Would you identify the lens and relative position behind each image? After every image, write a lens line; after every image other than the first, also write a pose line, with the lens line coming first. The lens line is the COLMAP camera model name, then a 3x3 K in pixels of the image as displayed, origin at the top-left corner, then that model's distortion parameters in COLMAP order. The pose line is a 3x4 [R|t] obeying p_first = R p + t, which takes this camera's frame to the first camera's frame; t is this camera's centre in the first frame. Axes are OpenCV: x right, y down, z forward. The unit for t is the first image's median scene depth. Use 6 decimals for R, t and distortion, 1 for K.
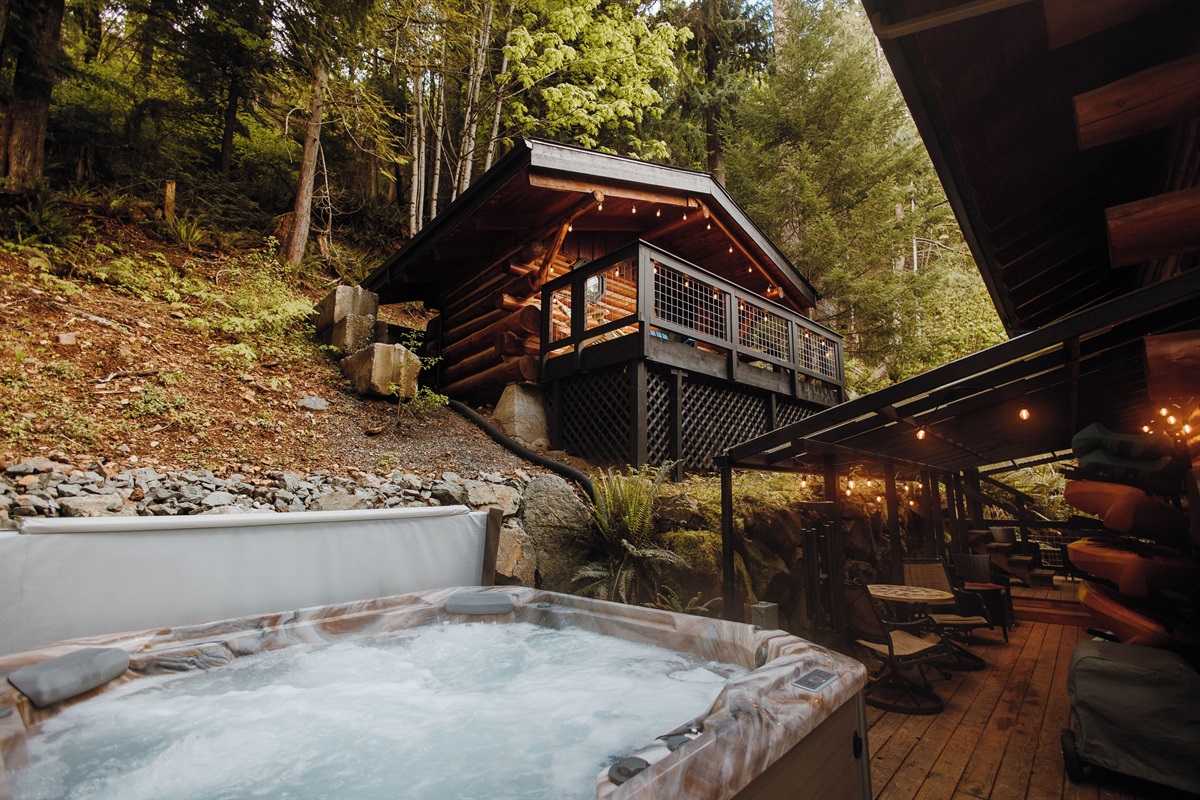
lens RADIAL K [[550.4, 0, 600.0], [0, 550.4, 400.0], [0, 0, 1]] dist [0.004211, -0.000196]
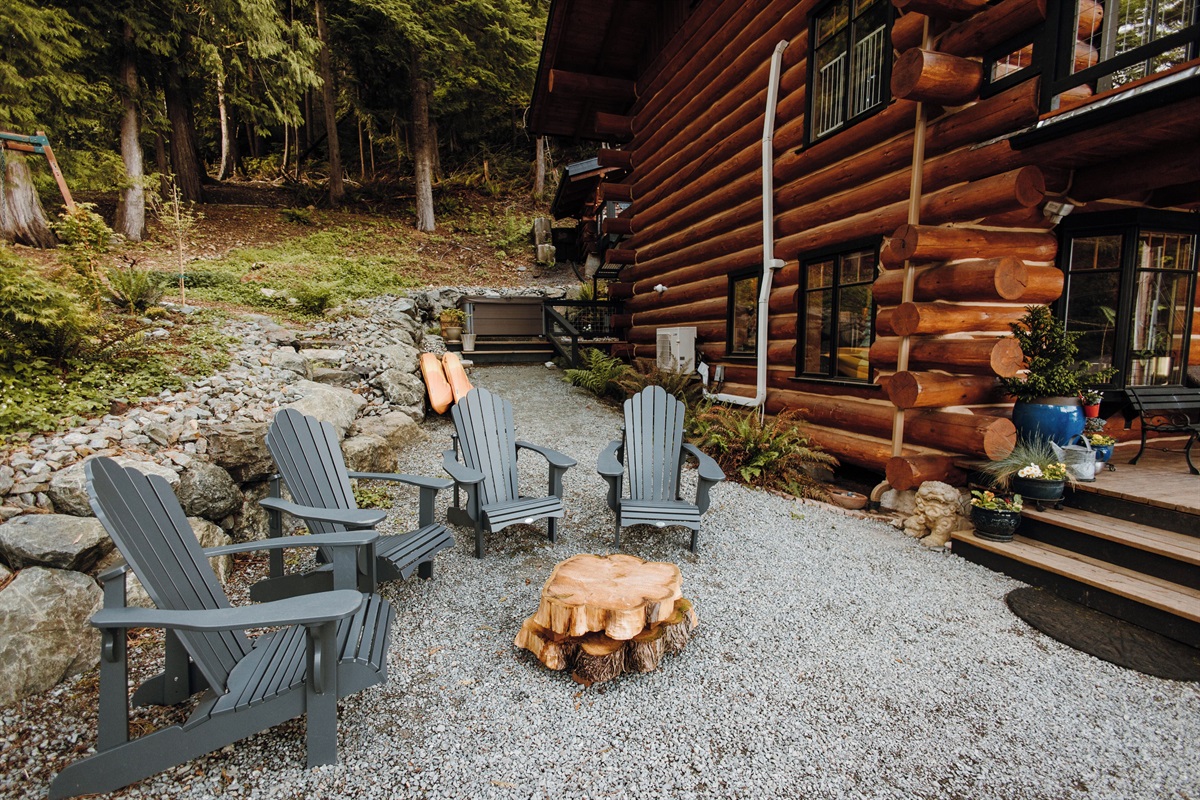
lens RADIAL K [[550.4, 0, 600.0], [0, 550.4, 400.0], [0, 0, 1]] dist [0.004211, -0.000196]
pose [[0.853034, 0.037666, -0.520494, 1.230148], [0.108631, 0.962727, 0.247702, -0.001048], [0.510424, -0.267840, 0.817147, -1.239244]]
